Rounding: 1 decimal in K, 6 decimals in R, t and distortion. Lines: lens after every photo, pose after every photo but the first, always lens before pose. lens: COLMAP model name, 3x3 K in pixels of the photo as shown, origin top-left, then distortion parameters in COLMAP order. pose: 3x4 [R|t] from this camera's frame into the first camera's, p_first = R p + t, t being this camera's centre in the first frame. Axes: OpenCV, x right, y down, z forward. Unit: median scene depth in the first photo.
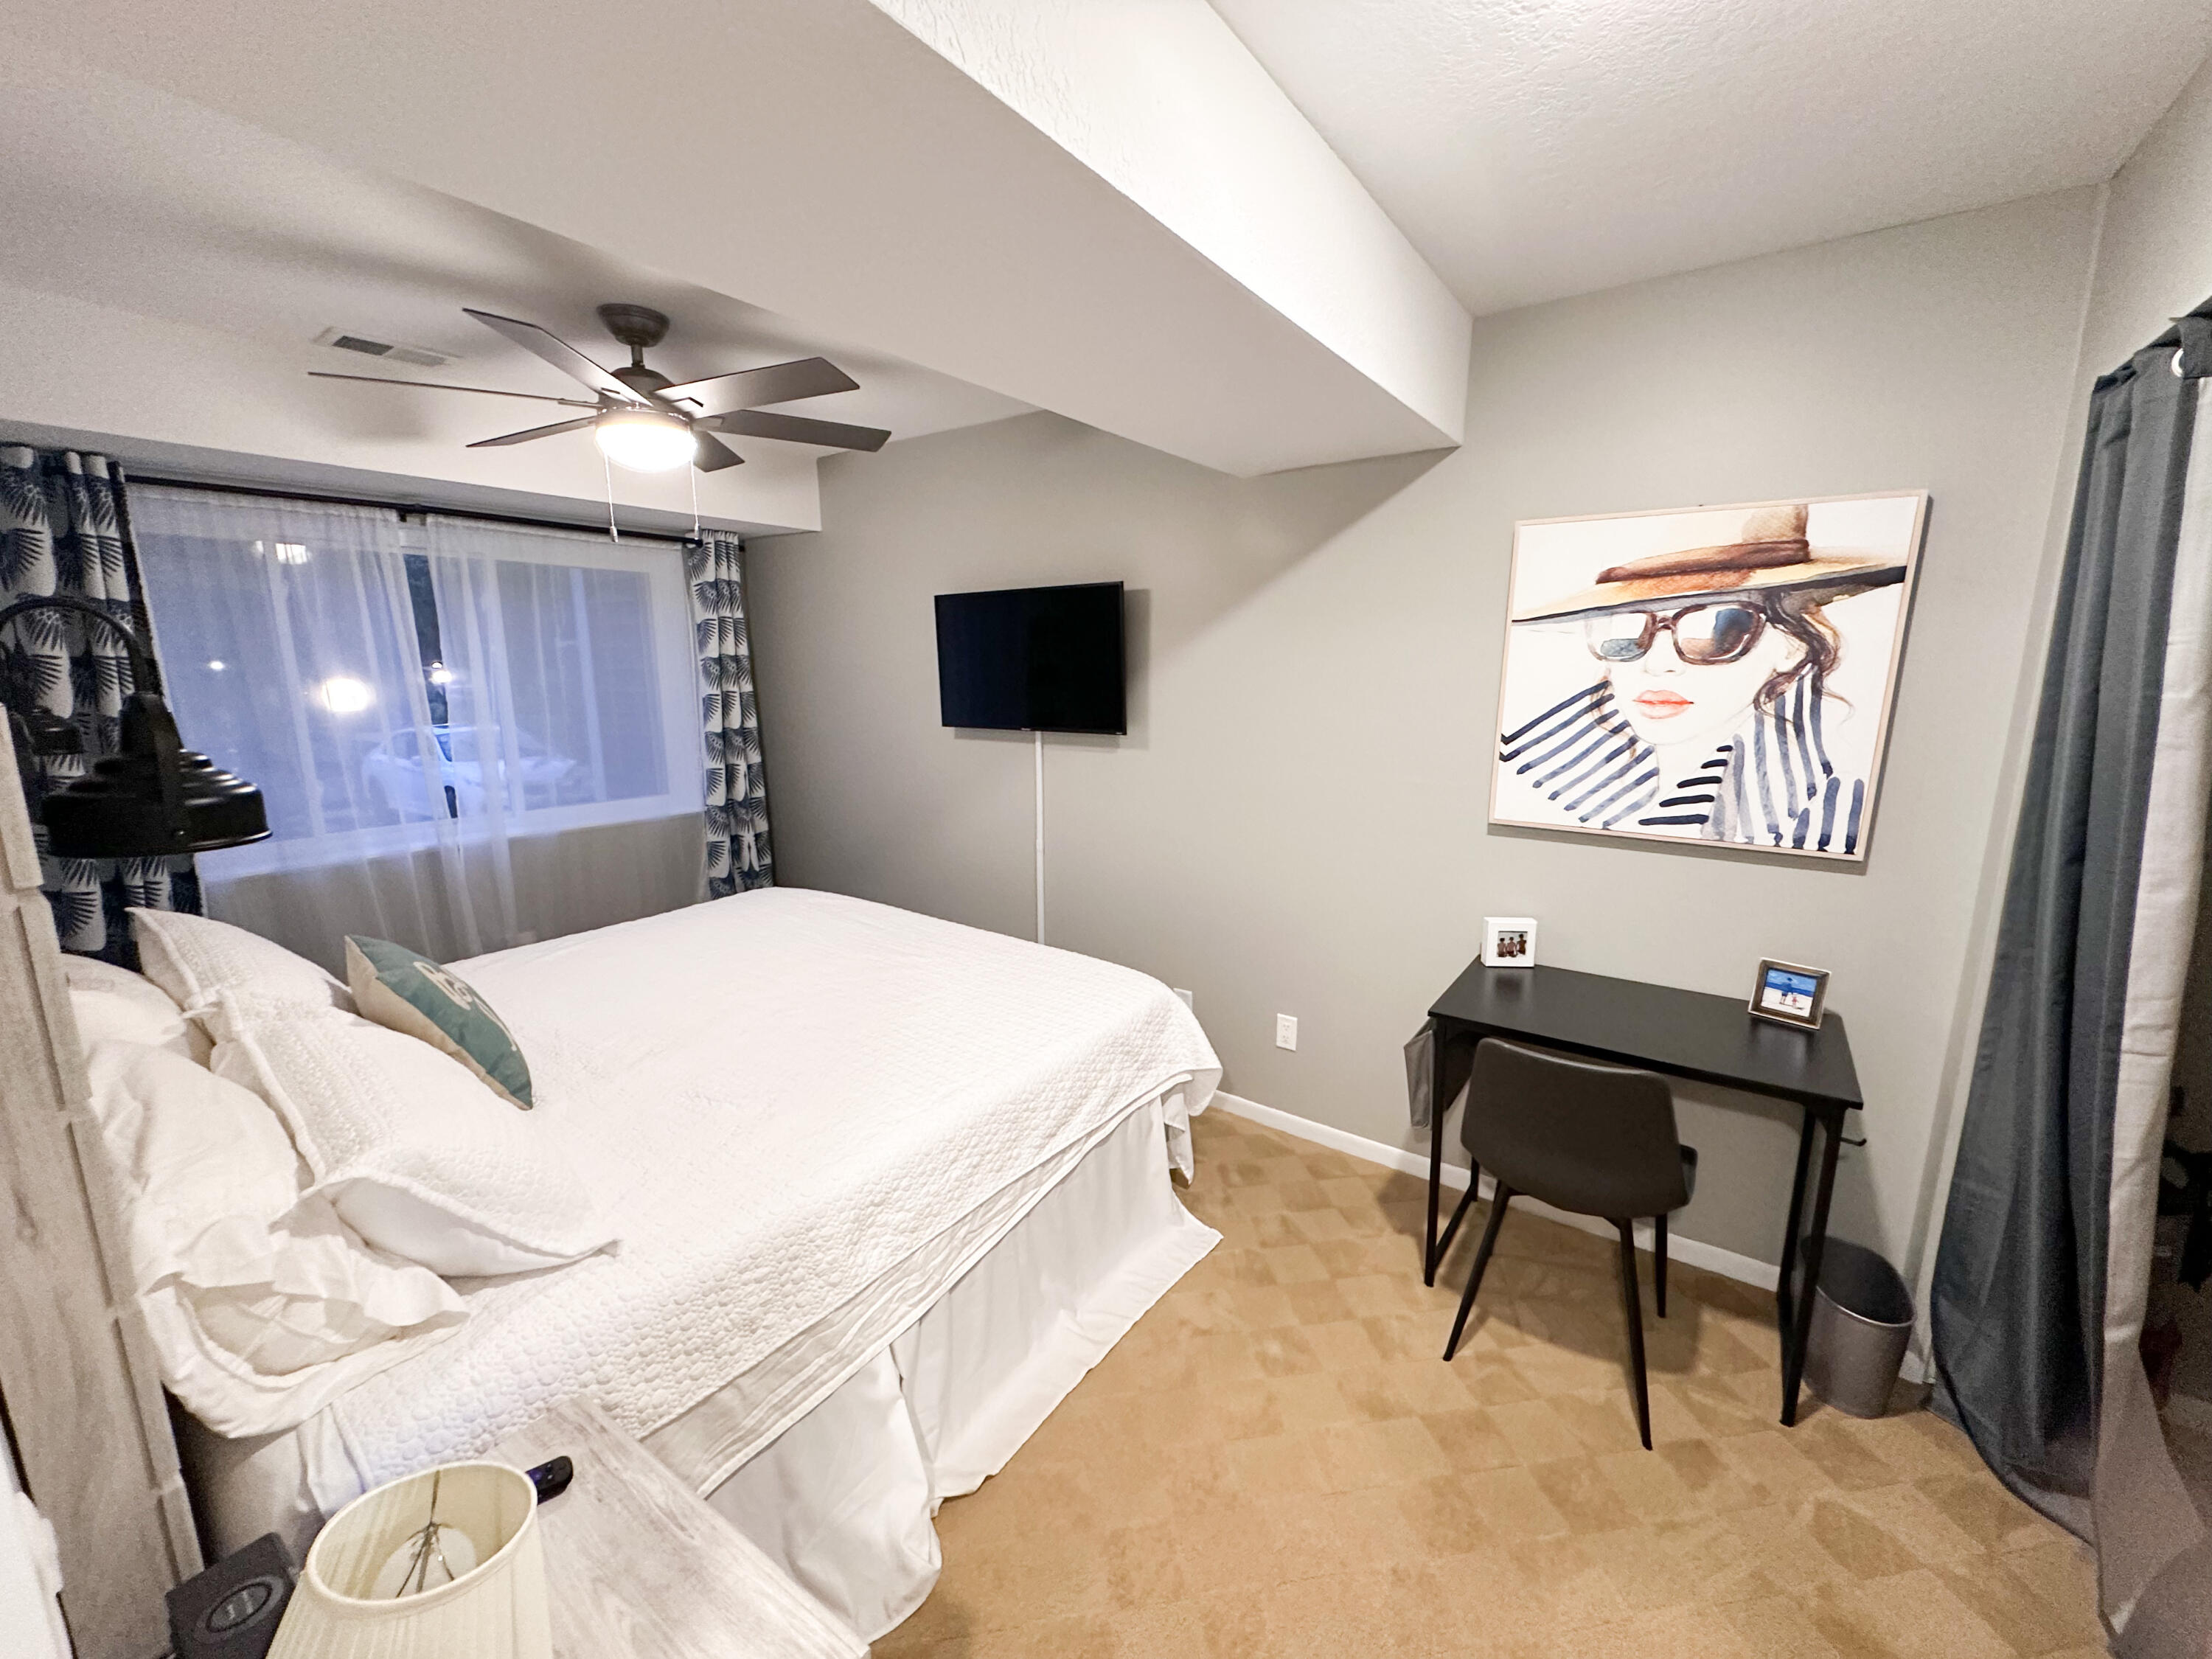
lens RADIAL K [[878.1, 0, 1108.1], [0, 878.1, 828.0], [0, 0, 1]] dist [0.000530, 0.000008]
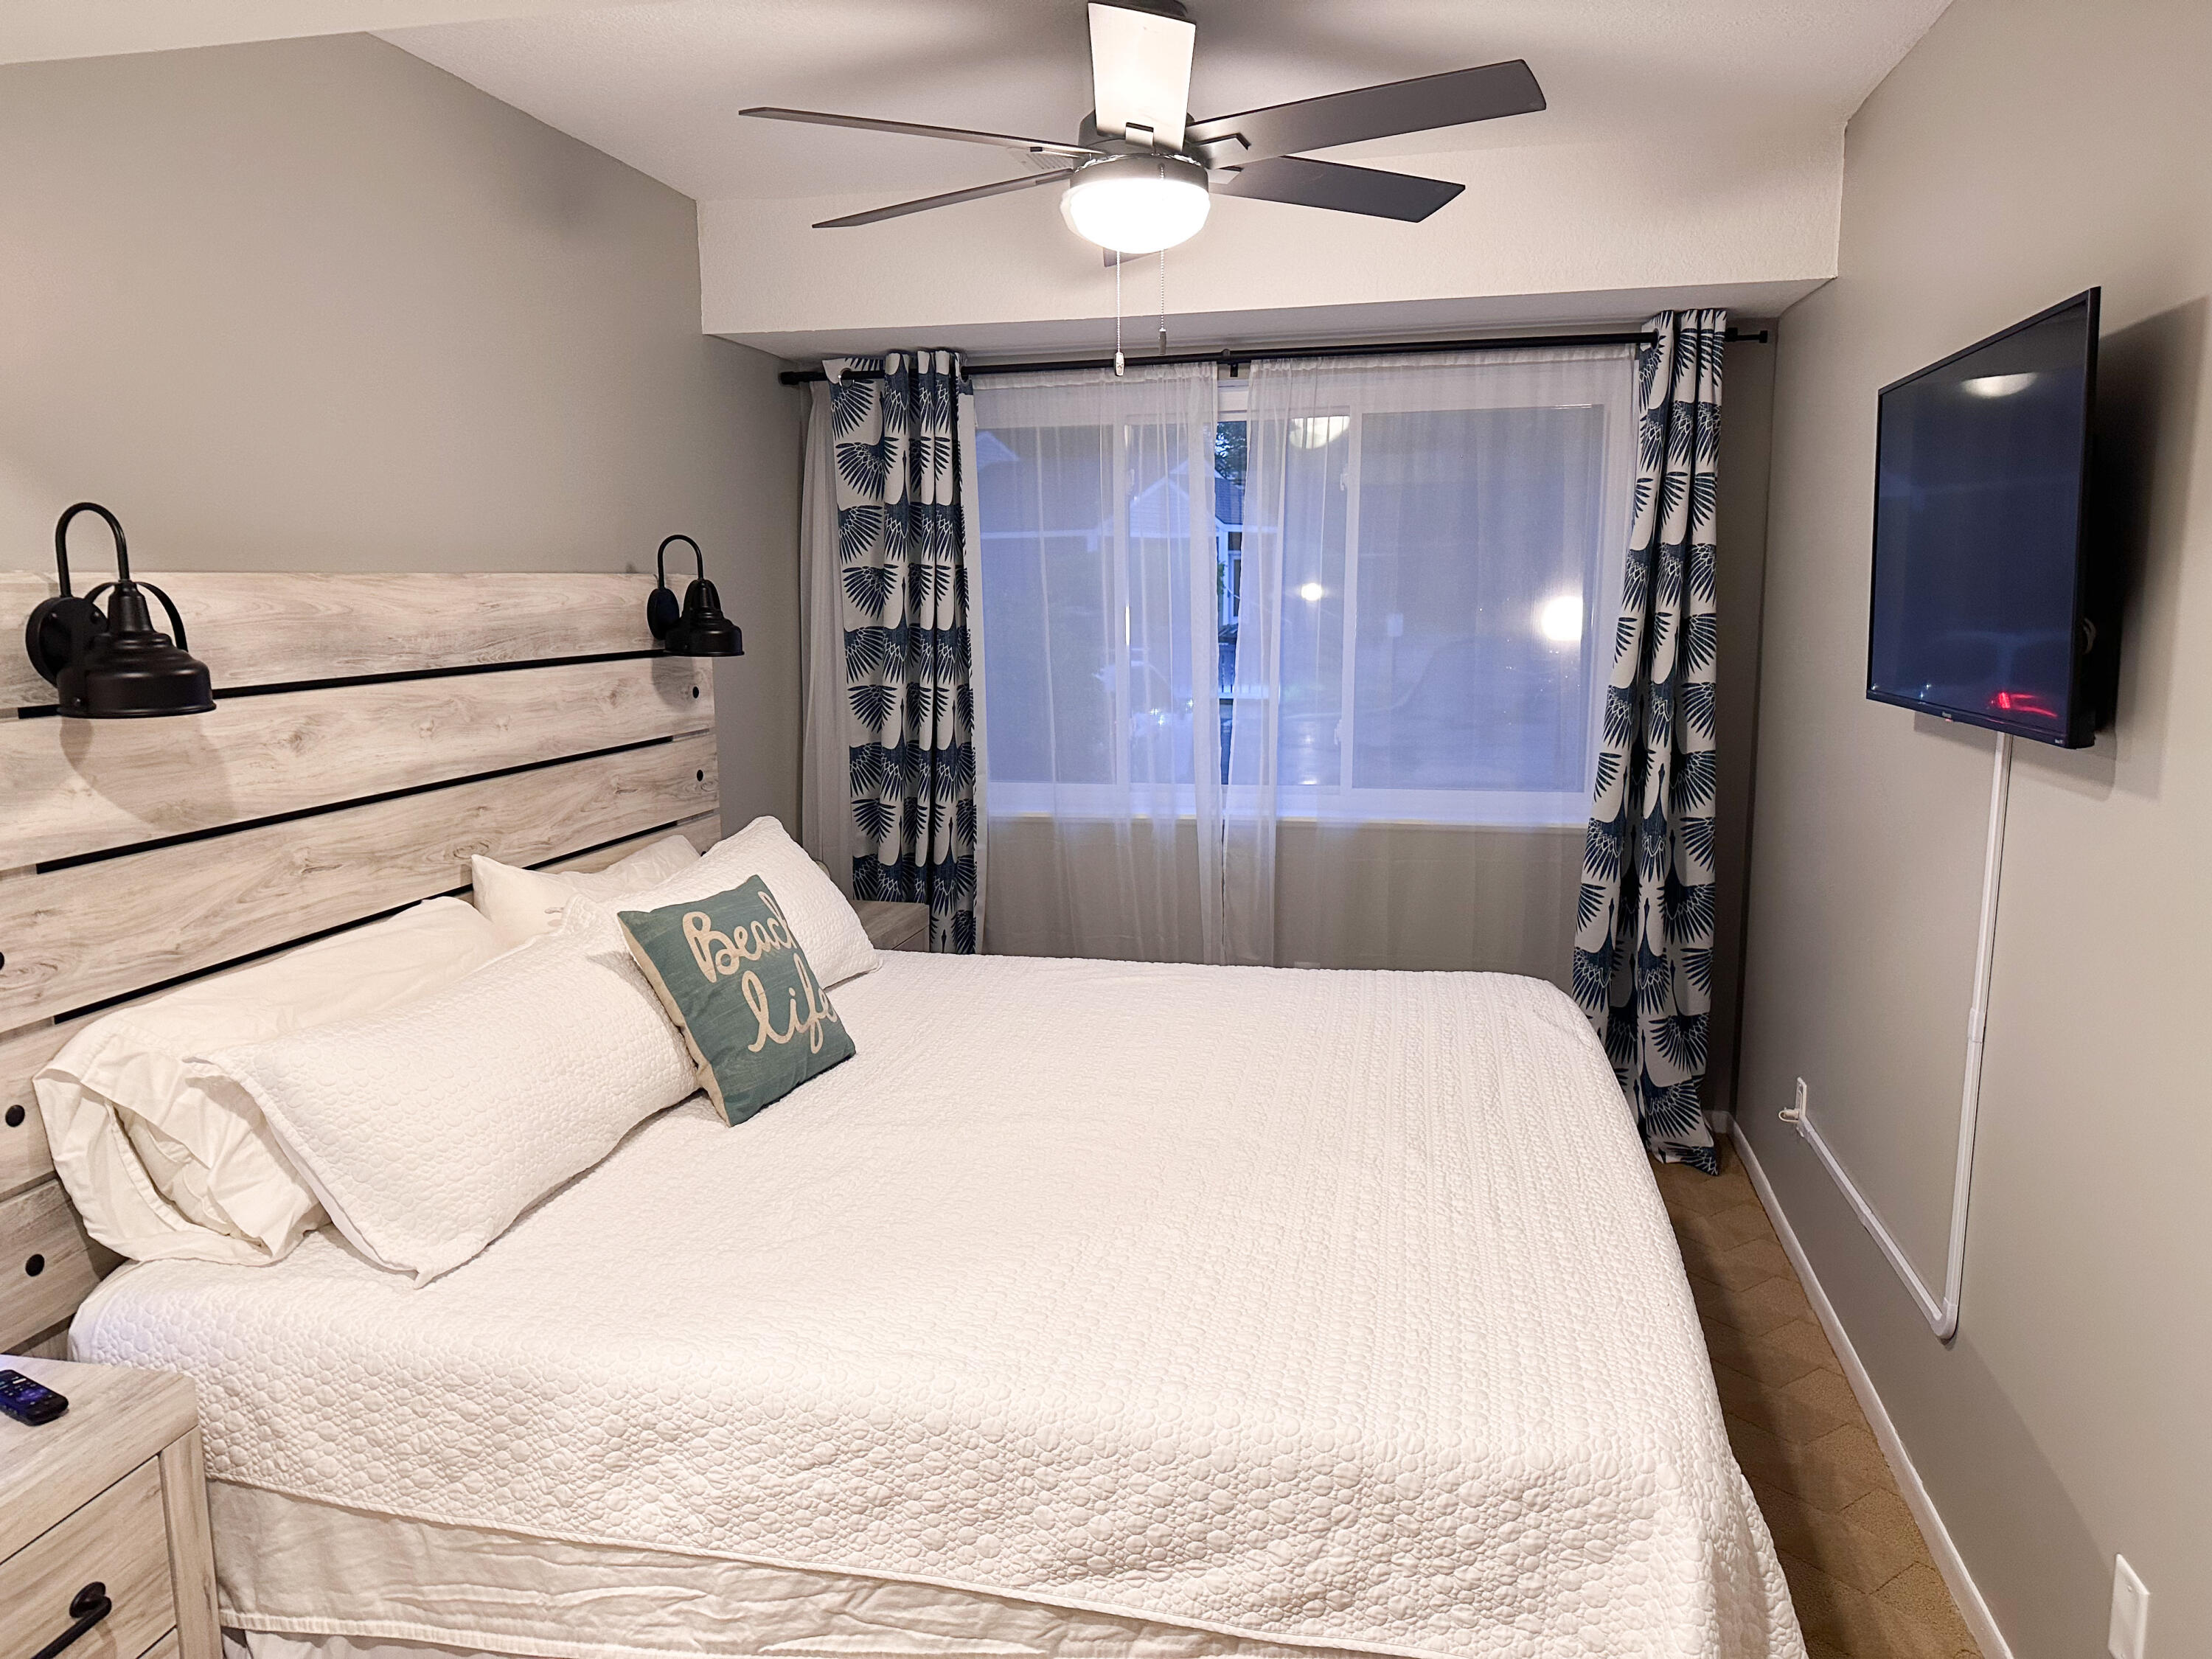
lens RADIAL K [[1567.6, 0, 1106.0], [0, 1567.6, 829.5], [0, 0, 1]] dist [0.092423, -0.125499]
pose [[0.390764, 0.138566, -0.910002, 0.528437], [-0.160743, 0.983687, 0.080761, -0.081014], [0.906347, 0.114718, 0.406663, 0.514528]]
